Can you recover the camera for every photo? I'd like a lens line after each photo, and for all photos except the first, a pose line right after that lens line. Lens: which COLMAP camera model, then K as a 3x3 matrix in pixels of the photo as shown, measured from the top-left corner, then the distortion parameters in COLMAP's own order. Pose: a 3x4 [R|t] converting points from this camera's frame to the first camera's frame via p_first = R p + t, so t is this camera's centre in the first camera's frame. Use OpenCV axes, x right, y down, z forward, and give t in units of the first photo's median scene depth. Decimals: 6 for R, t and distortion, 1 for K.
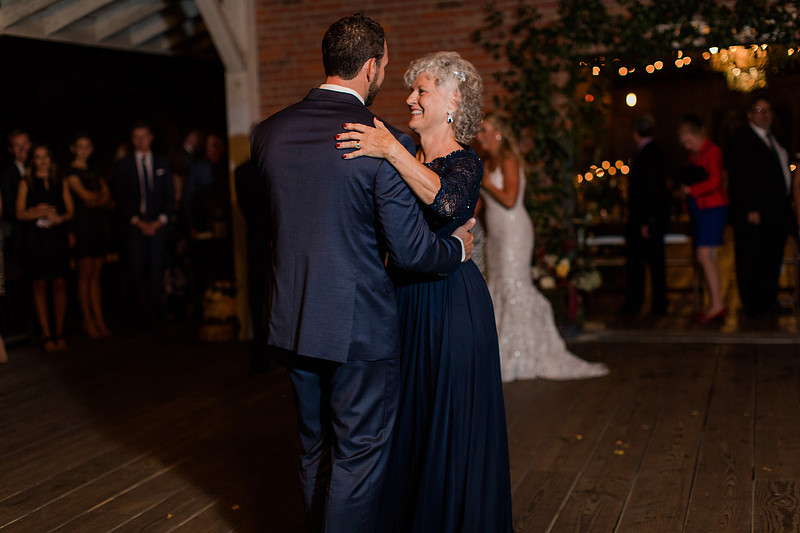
lens RADIAL K [[1152.6, 0, 397.3], [0, 1152.6, 268.0], [0, 0, 1]] dist [0.026825, 0.000000]
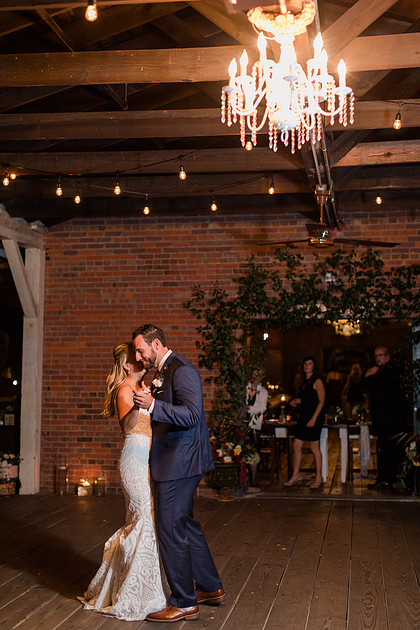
lens RADIAL K [[965.3, 0, 213.6], [0, 965.3, 301.6], [0, 0, 1]] dist [0.031686, 0.000000]
pose [[0.987094, 0.054412, 0.150612, -0.100436], [-0.028312, 0.984986, -0.170297, 0.025282], [-0.157617, 0.163835, 0.973815, -0.330438]]
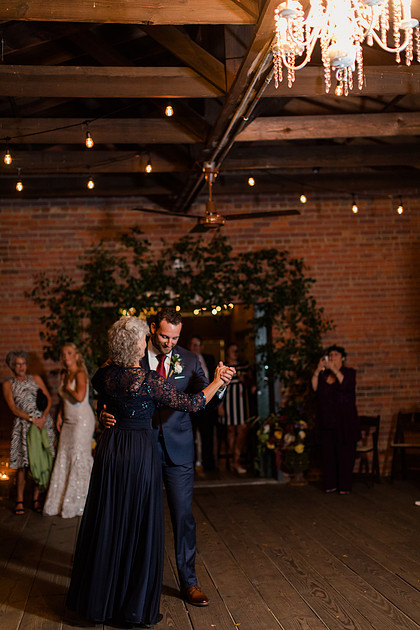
lens RADIAL K [[907.6, 0, 212.3], [0, 907.6, 314.4], [0, 0, 1]] dist [0.026825, 0.000000]
pose [[0.909300, 0.030415, 0.415027, -0.213386], [0.036019, 0.987830, -0.151309, 0.017952], [-0.414579, 0.152535, 0.897139, -0.178009]]
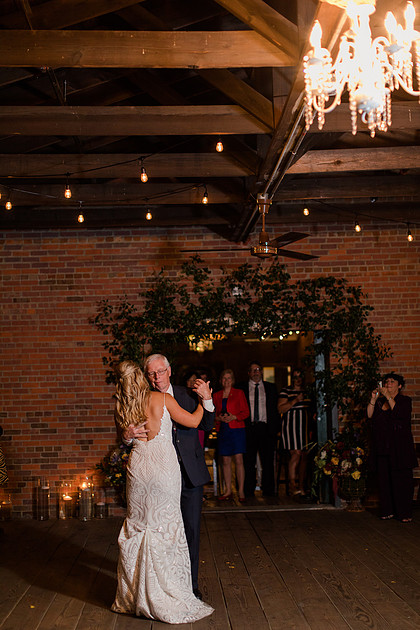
lens RADIAL K [[907.6, 0, 209.4], [0, 907.6, 314.6], [0, 0, 1]] dist [0.026825, 0.000000]
pose [[0.940202, 0.045069, 0.337623, -0.205841], [0.017778, 0.983364, -0.180773, 0.020705], [-0.340154, 0.175966, 0.923760, -0.209089]]
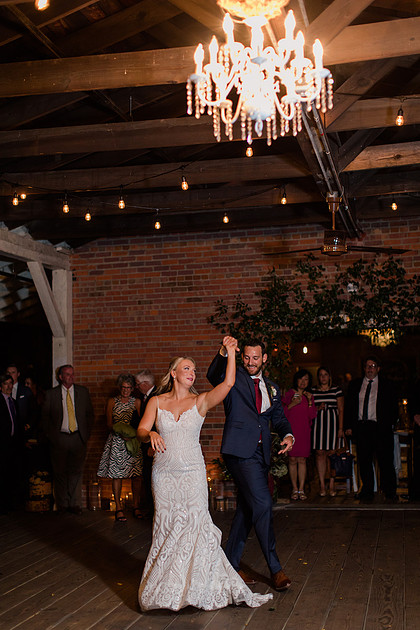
lens RADIAL K [[907.6, 0, 206.9], [0, 907.6, 316.1], [0, 0, 1]] dist [0.026825, 0.000000]
pose [[0.995781, 0.021883, 0.089117, -0.052908], [-0.006084, 0.984757, -0.173829, 0.019016], [-0.091562, 0.172553, 0.980735, -0.267678]]
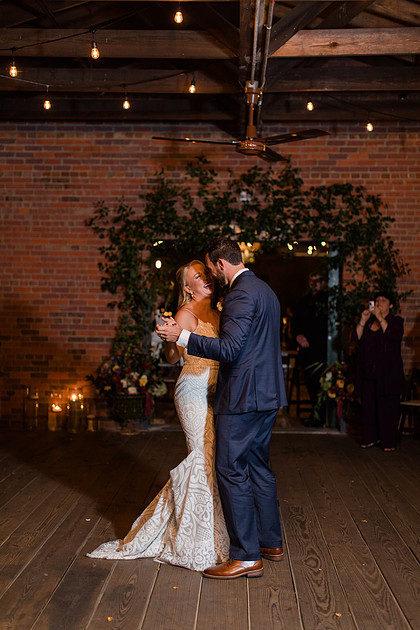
lens RADIAL K [[907.6, 0, 210.1], [0, 907.6, 315.9], [0, 0, 1]] dist [0.026825, 0.000000]
pose [[0.960794, 0.051131, 0.272506, -0.094636], [-0.029031, 0.995998, -0.084525, 0.012779], [-0.275737, 0.073300, 0.958434, -0.150270]]
